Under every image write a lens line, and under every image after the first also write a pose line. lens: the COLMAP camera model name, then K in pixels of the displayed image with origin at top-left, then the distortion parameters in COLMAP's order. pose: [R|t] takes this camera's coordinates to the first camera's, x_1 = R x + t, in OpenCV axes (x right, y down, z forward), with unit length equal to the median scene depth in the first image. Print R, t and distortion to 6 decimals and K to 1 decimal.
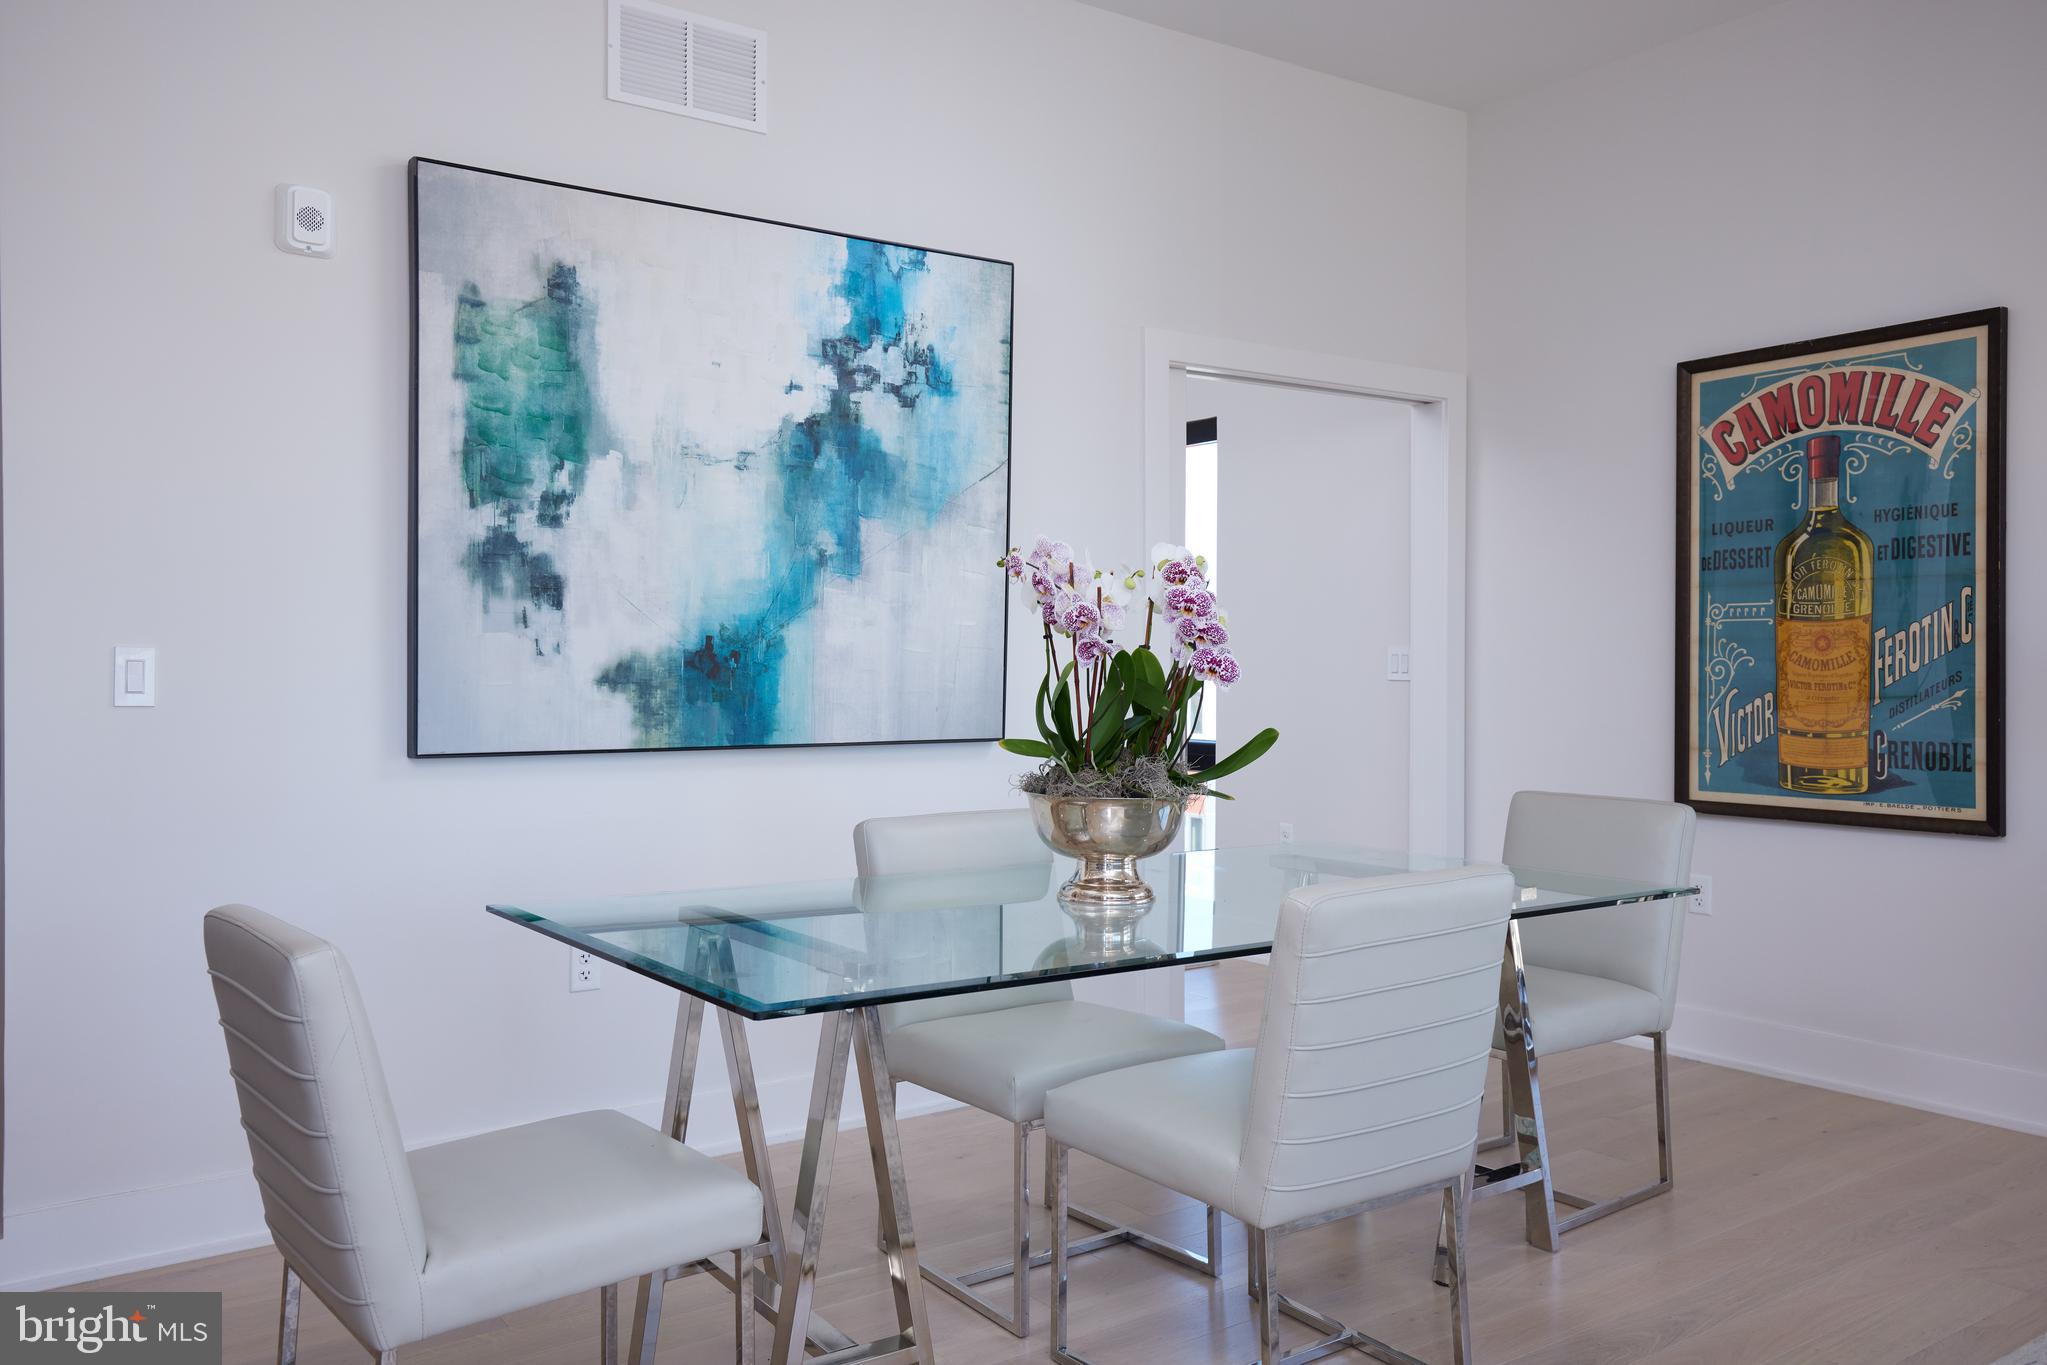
lens RADIAL K [[1619.9, 0, 1043.7], [0, 1619.9, 680.6], [0, 0, 1]] dist [0.011967, 0.001103]
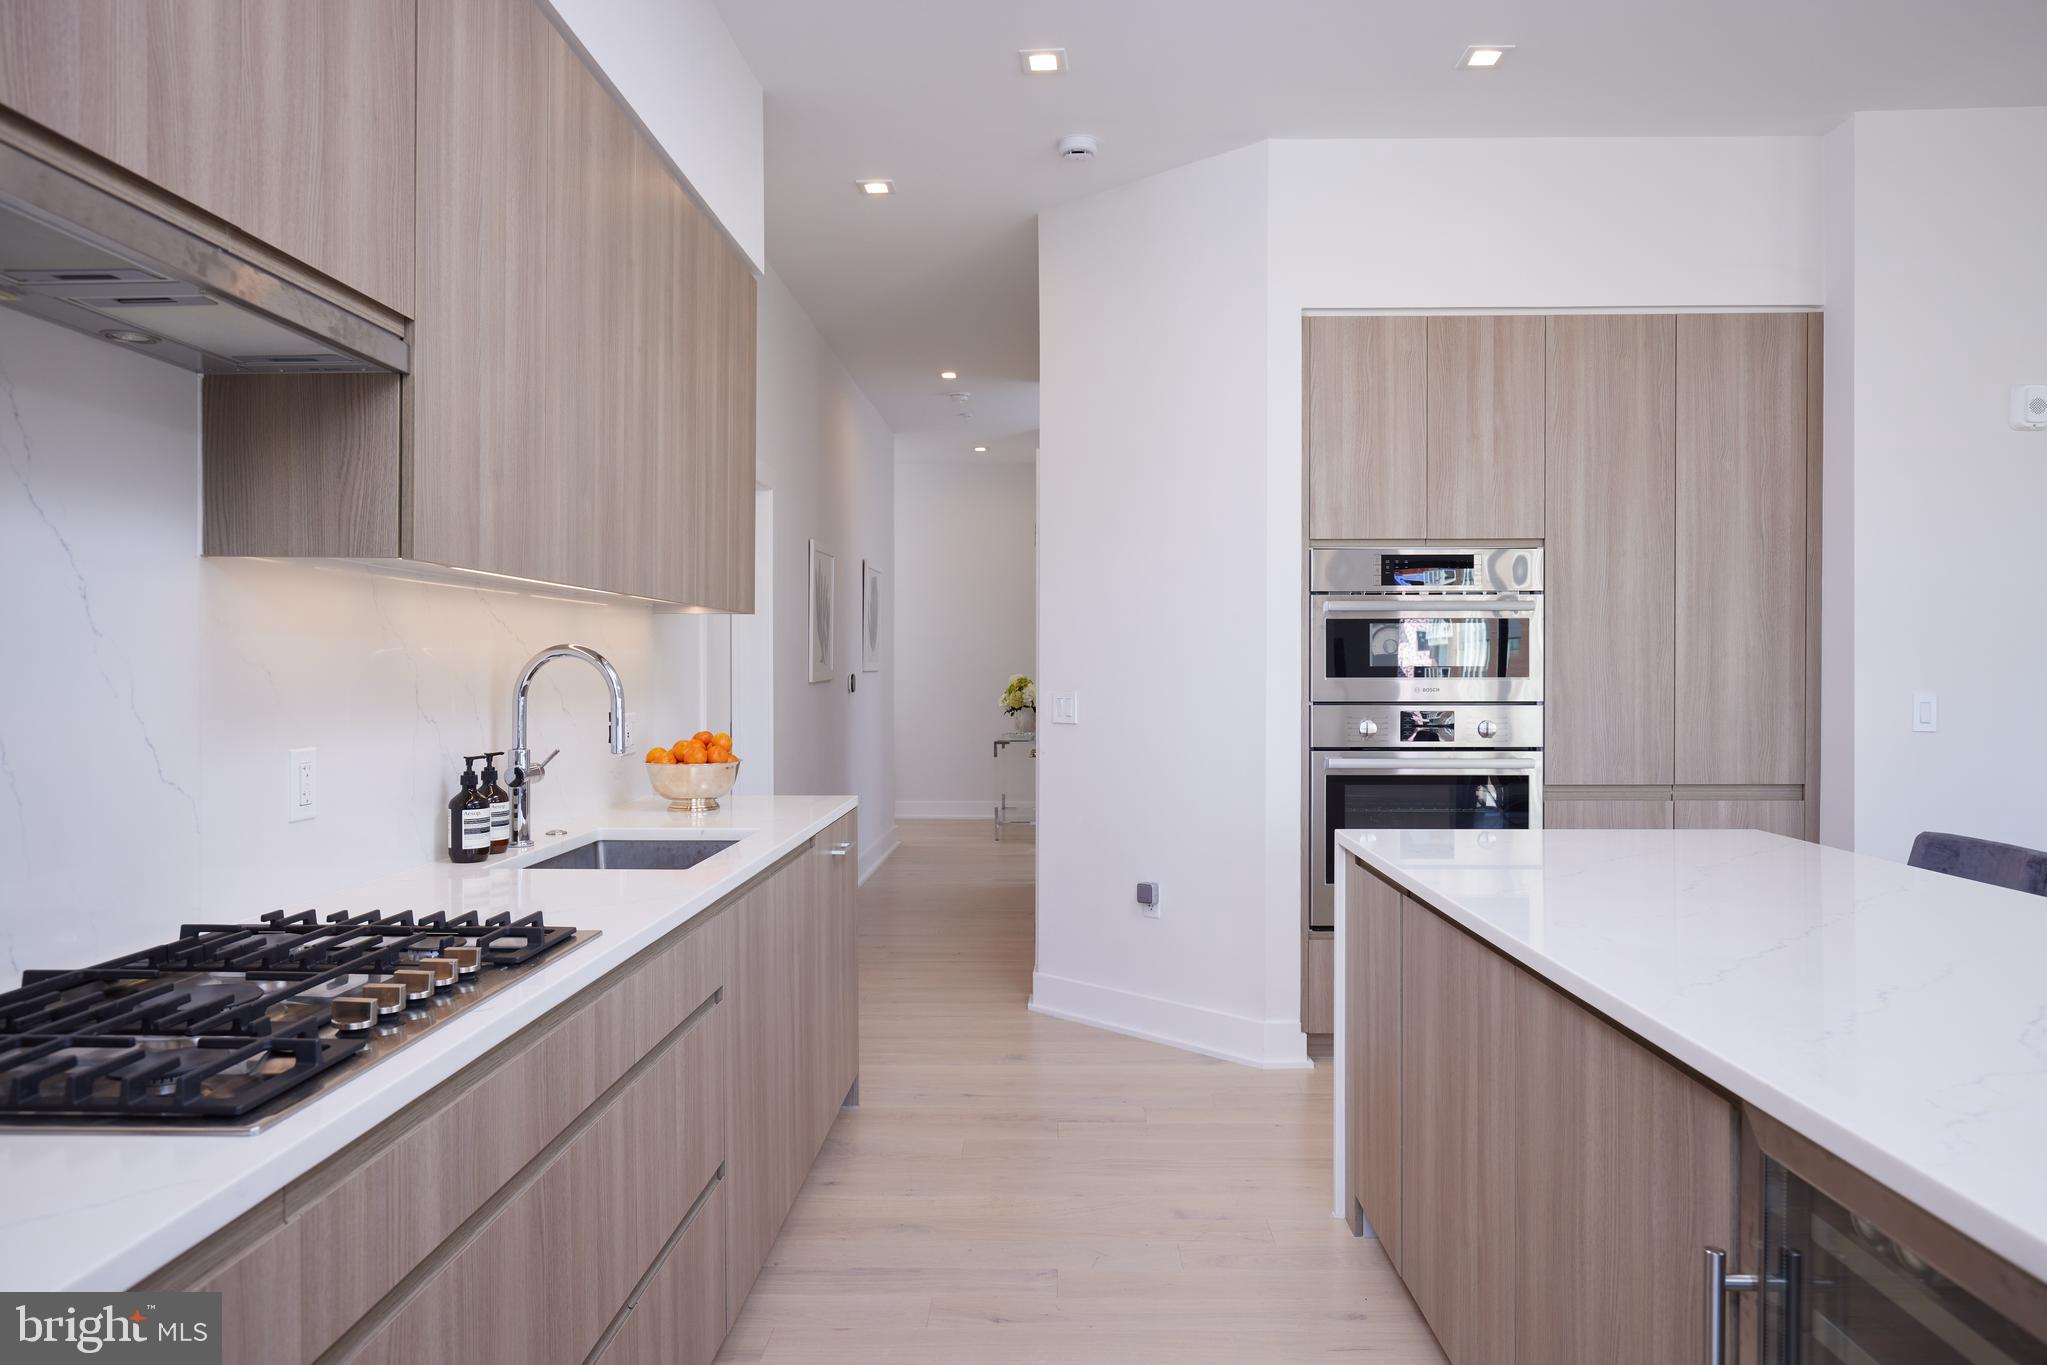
lens RADIAL K [[1301.7, 0, 1026.8], [0, 1301.7, 676.1], [0, 0, 1]] dist [0.000175, 0.000473]
pose [[0.796876, 0.004225, -0.604128, -0.379798], [-0.004135, 0.999990, 0.001539, -0.028242], [0.604128, 0.001272, 0.796886, -0.412177]]
